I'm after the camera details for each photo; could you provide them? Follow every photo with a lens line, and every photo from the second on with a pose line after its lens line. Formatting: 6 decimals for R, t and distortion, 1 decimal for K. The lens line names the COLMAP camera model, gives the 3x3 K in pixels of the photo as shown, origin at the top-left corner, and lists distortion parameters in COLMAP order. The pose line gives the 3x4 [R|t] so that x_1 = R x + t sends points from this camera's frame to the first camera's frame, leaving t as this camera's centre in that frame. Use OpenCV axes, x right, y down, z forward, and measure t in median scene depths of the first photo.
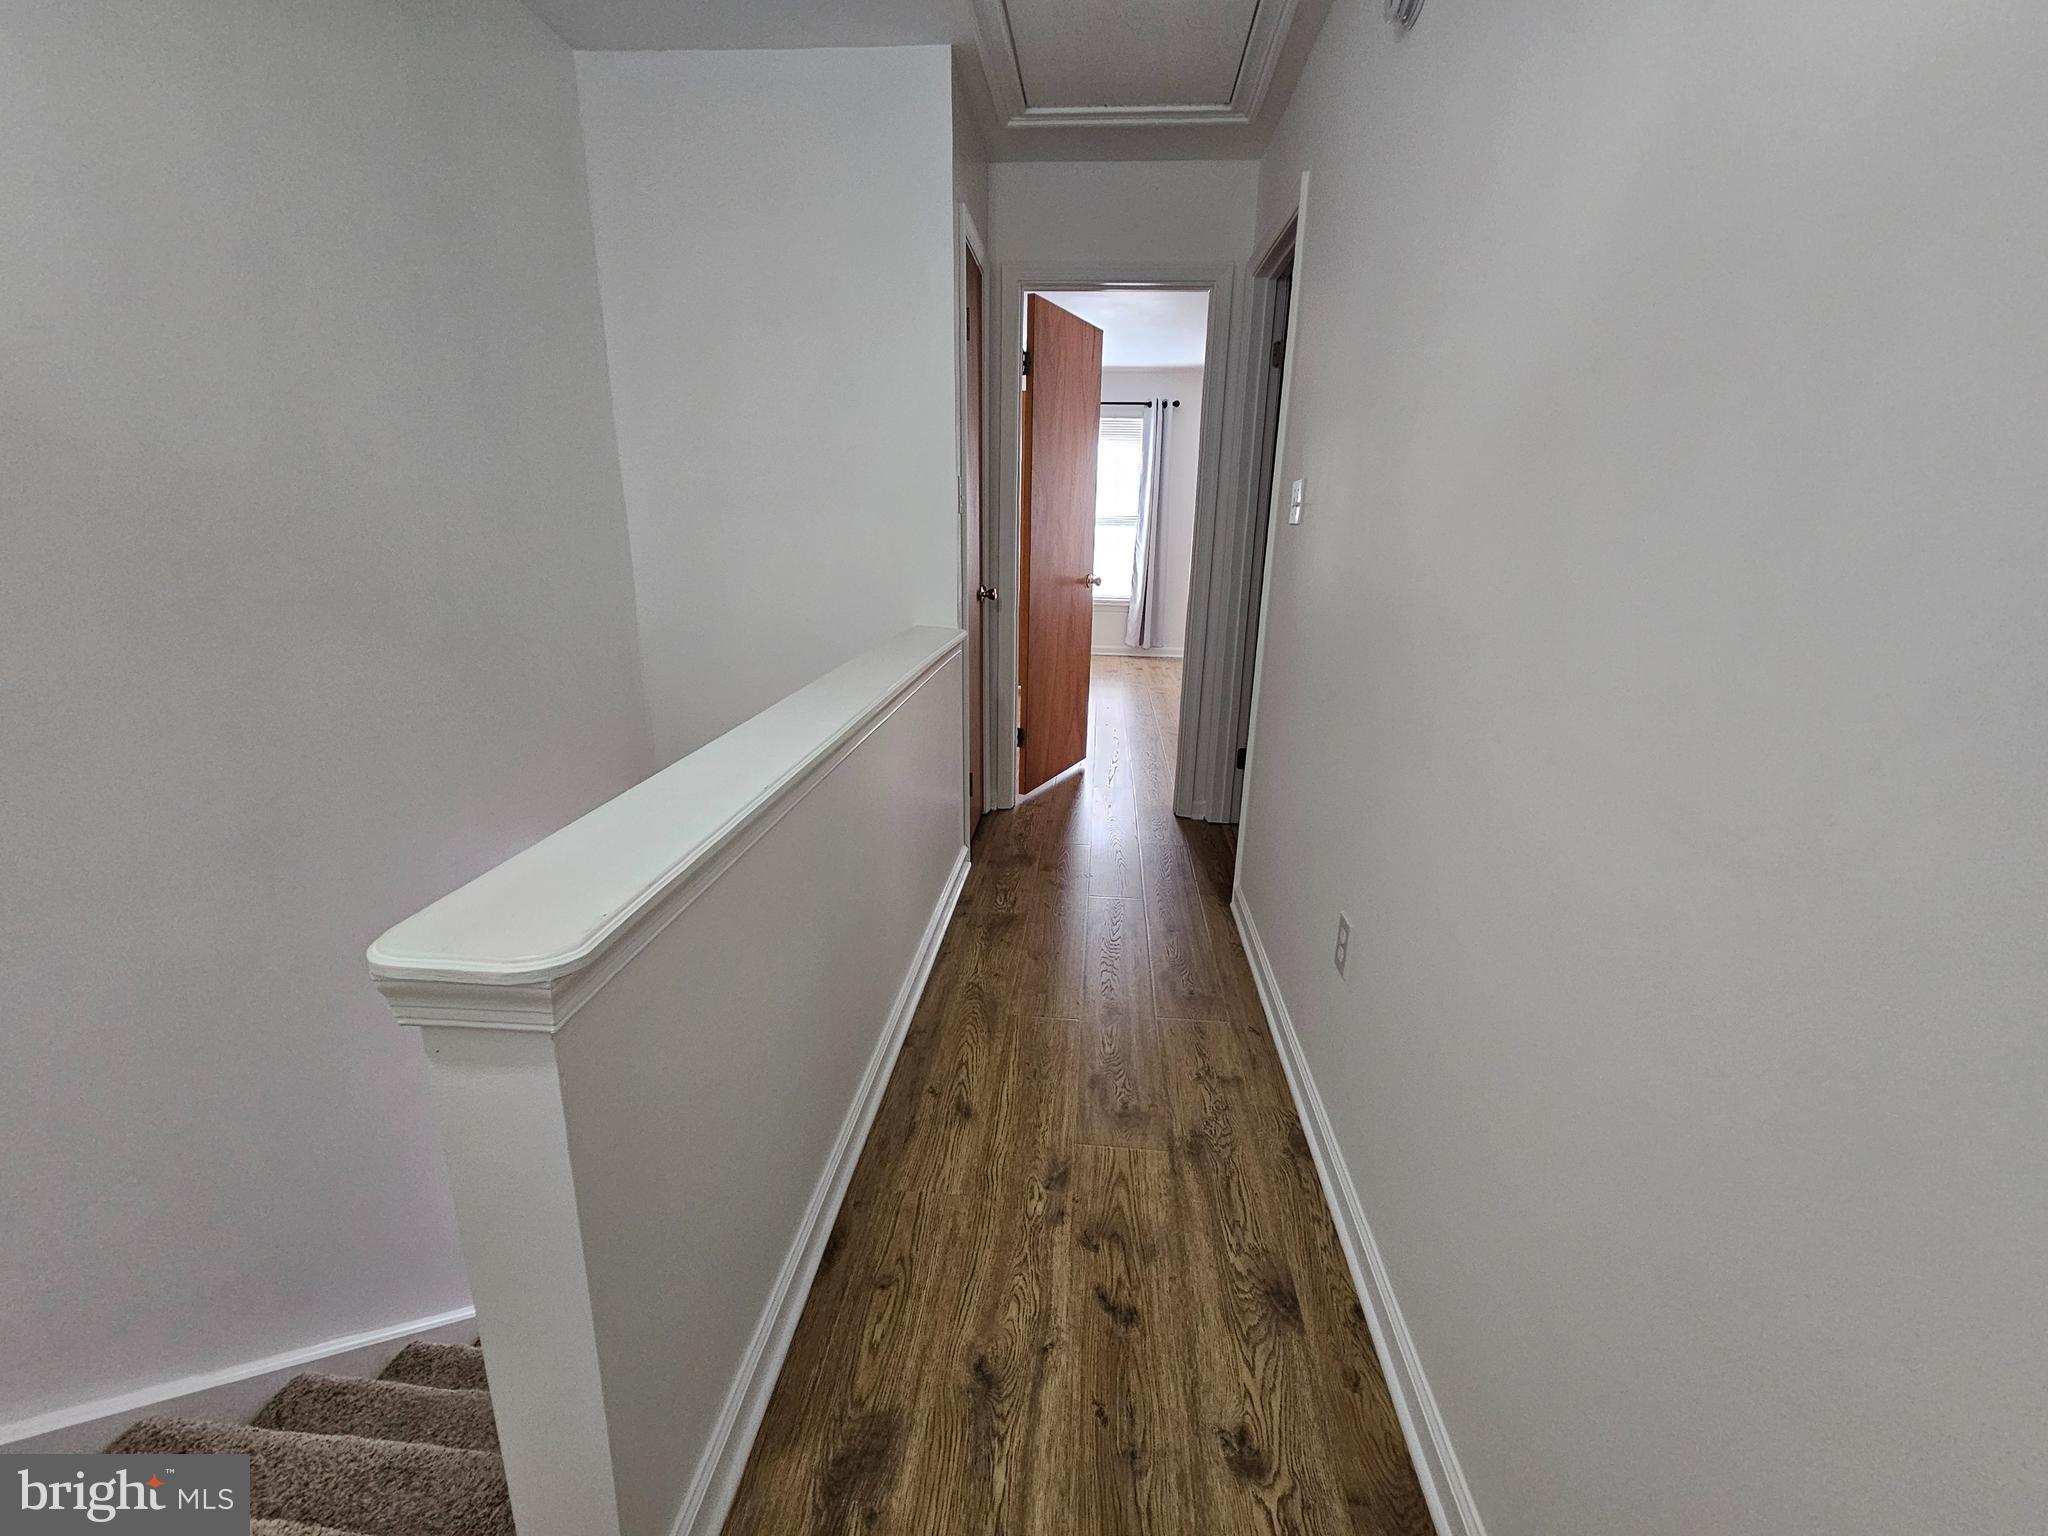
lens RADIAL K [[822.4, 0, 1027.8], [0, 822.4, 769.0], [0, 0, 1]] dist [0.002785, 0.000101]
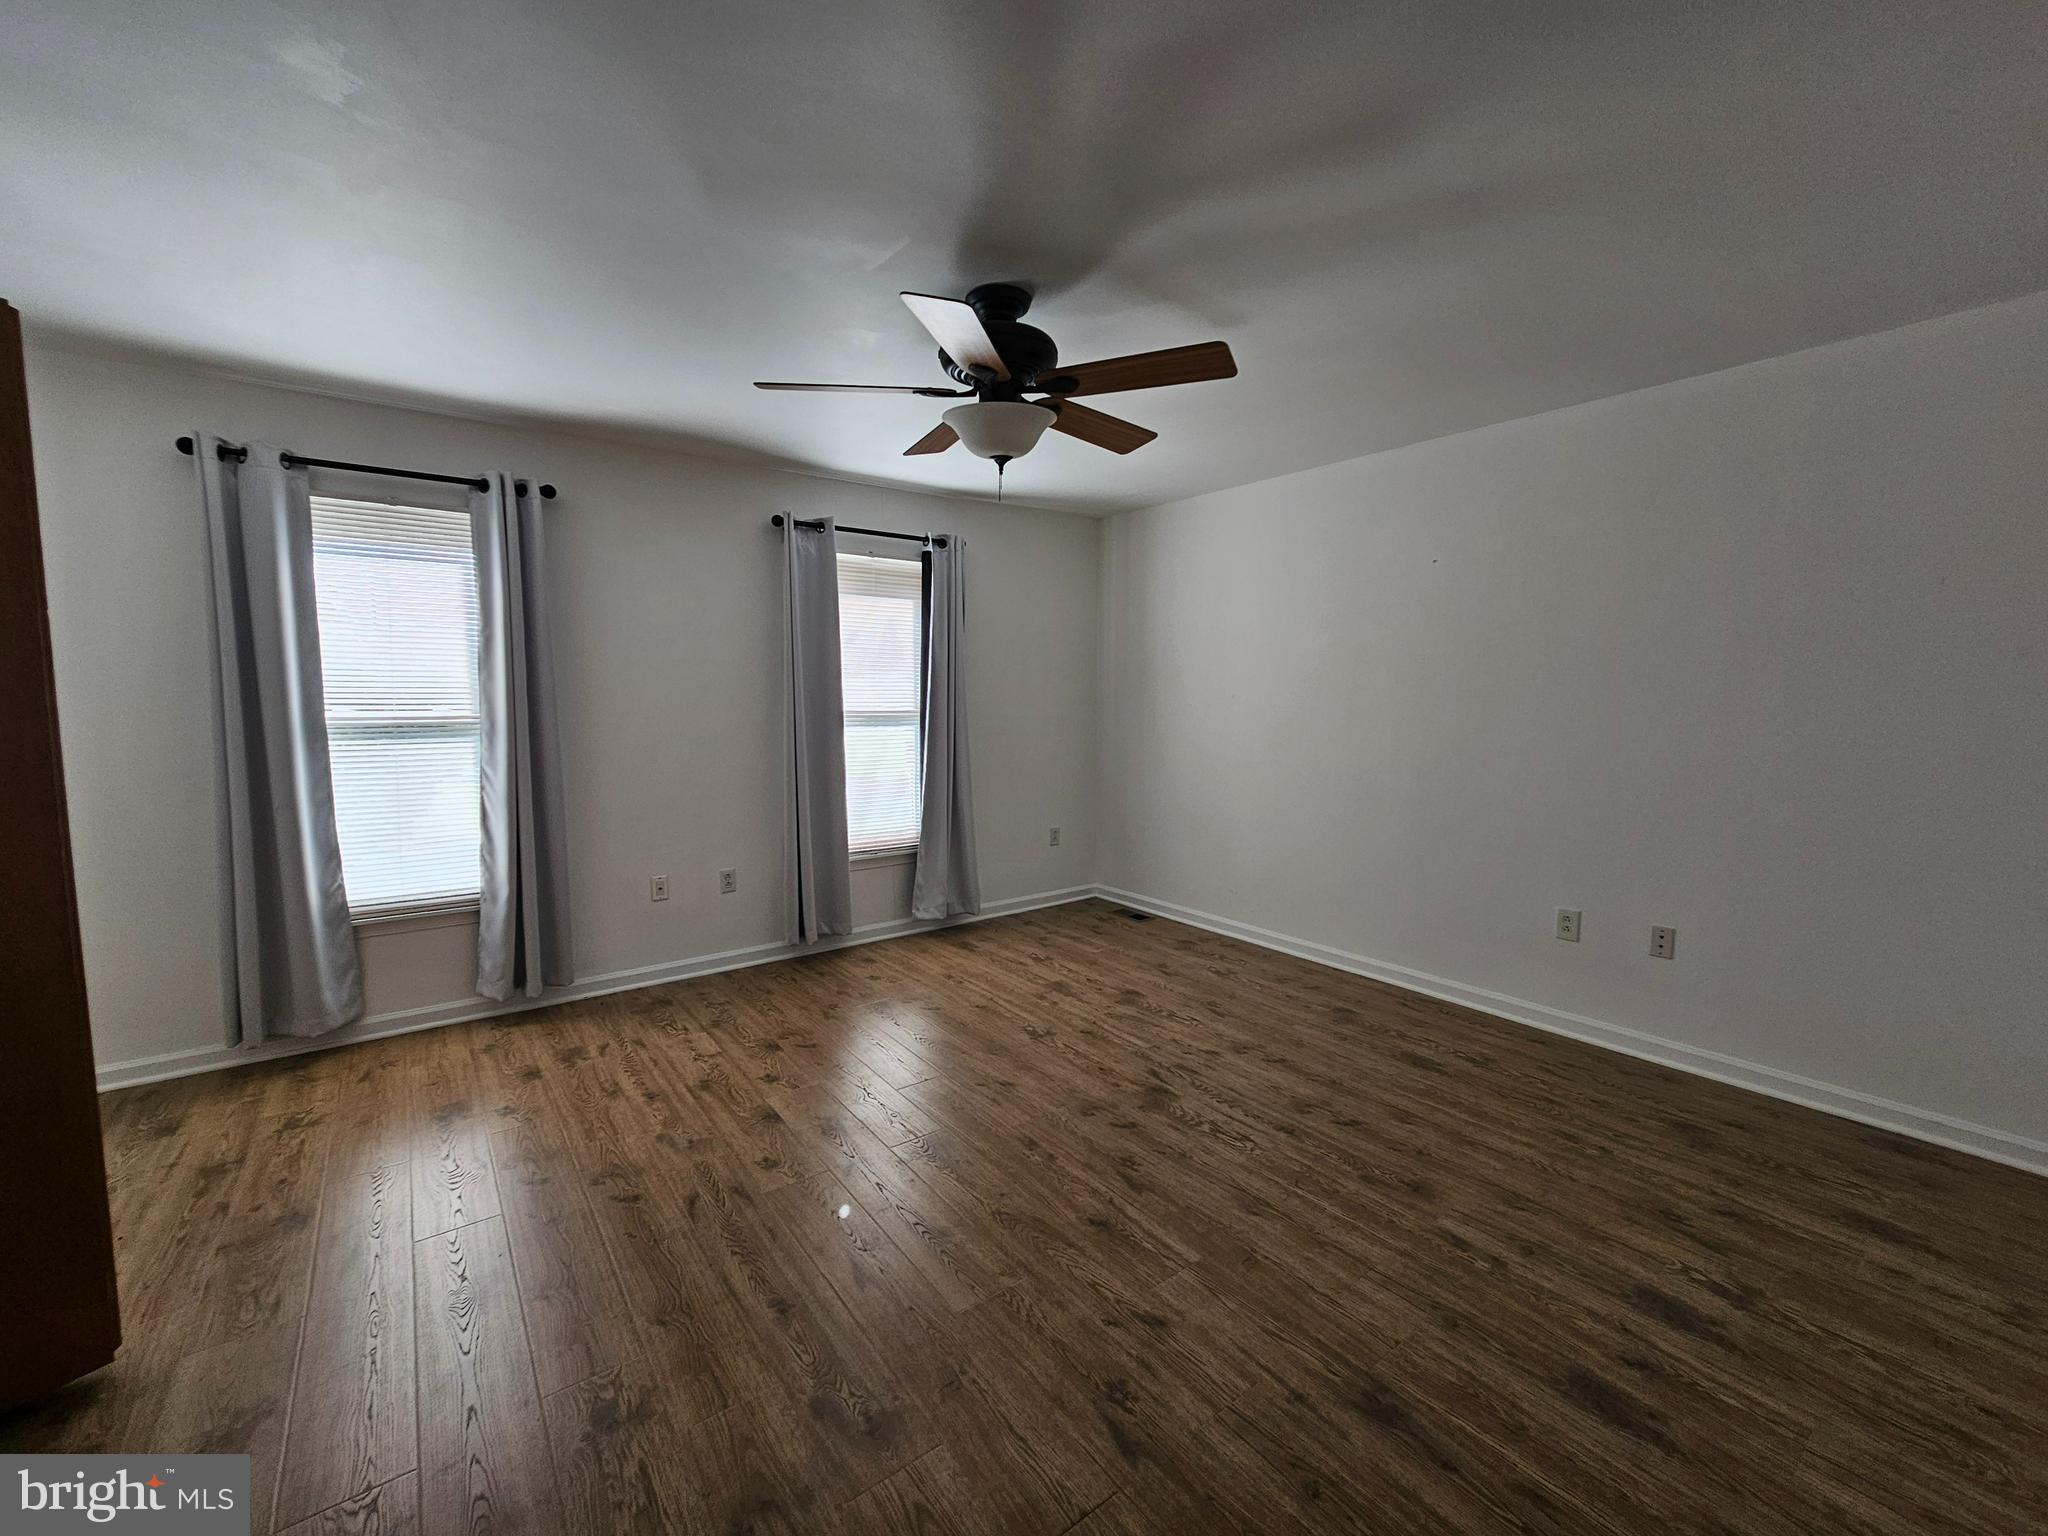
lens RADIAL K [[822.4, 0, 1032.0], [0, 822.4, 769.4], [0, 0, 1]] dist [0.002785, 0.000101]
pose [[0.738981, -0.067072, 0.670380, 0.054805], [0.210494, 0.968206, -0.135164, -0.160253], [-0.640000, 0.240995, 0.729604, 0.500242]]
